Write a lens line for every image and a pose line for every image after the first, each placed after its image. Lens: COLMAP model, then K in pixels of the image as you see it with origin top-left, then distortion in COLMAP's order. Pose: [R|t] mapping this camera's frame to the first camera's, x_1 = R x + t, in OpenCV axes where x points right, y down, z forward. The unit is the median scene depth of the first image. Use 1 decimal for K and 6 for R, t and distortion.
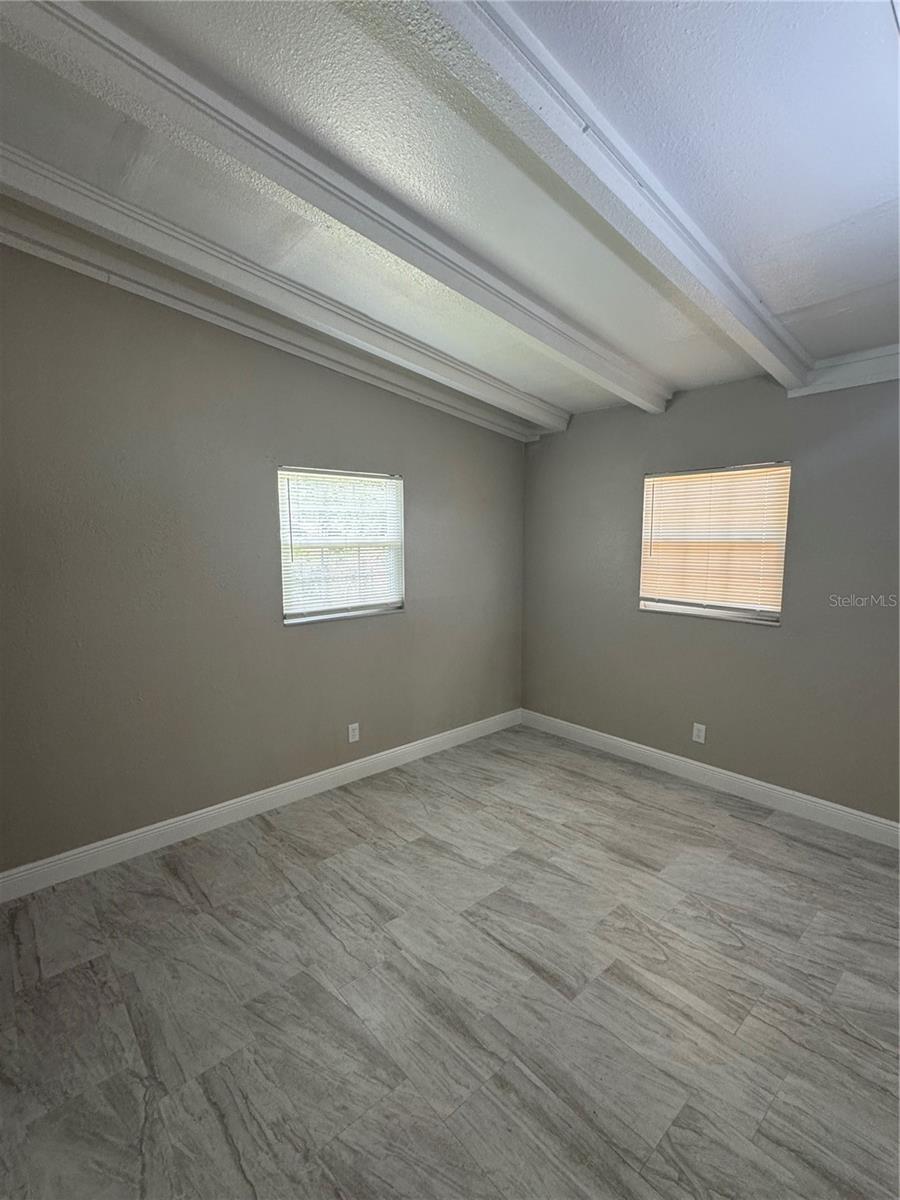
lens RADIAL K [[539.8, 0, 447.0], [0, 539.8, 600.1], [0, 0, 1]] dist [-0.006104, 0.000709]
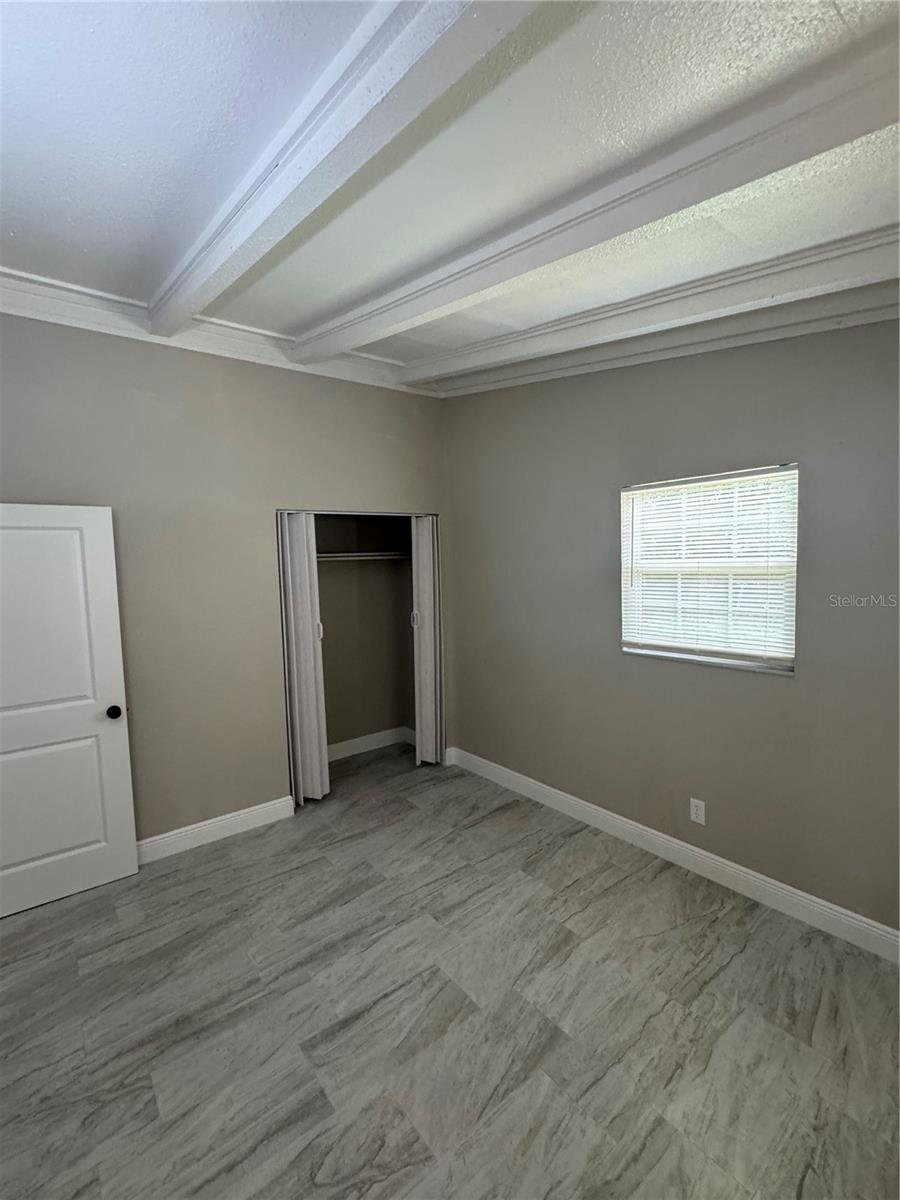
lens RADIAL K [[539.8, 0, 447.0], [0, 539.8, 600.1], [0, 0, 1]] dist [-0.006104, 0.000709]
pose [[-0.060096, 0.083944, -0.994657, 0.834068], [-0.087960, 0.992136, 0.089046, -0.129631], [0.994310, 0.092842, -0.052240, 0.923190]]
